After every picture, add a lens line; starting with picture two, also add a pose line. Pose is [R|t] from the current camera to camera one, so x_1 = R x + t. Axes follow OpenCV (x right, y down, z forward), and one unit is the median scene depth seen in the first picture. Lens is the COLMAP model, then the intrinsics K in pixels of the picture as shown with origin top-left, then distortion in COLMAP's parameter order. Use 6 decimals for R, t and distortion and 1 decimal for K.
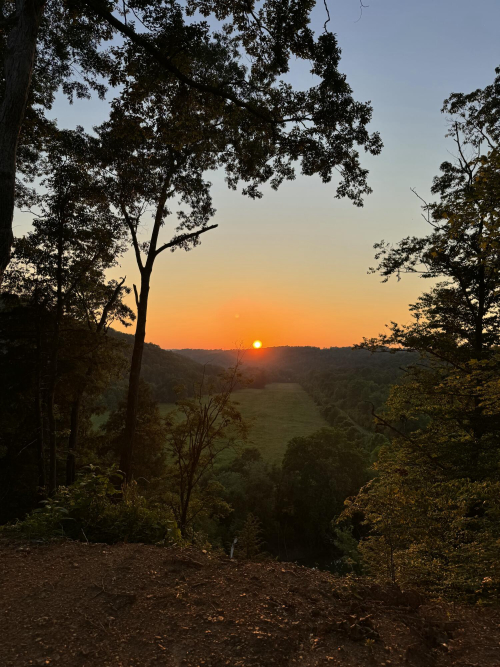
lens RADIAL K [[463.7, 0, 246.6], [0, 463.7, 331.6], [0, 0, 1]] dist [-0.002556, -0.036943]
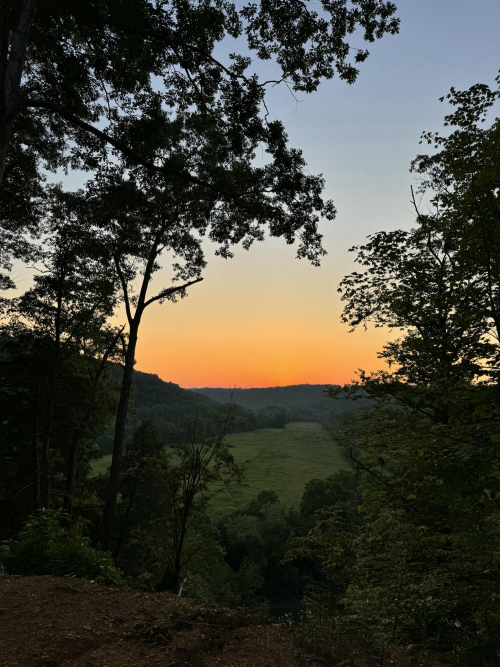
lens RADIAL K [[463.7, 0, 253.7], [0, 463.7, 331.8], [0, 0, 1]] dist [-0.002556, -0.036943]
pose [[0.999594, -0.010482, -0.026481, 0.082952], [0.008249, 0.996511, -0.083056, -0.017490], [0.027259, 0.082804, 0.996193, -0.057572]]
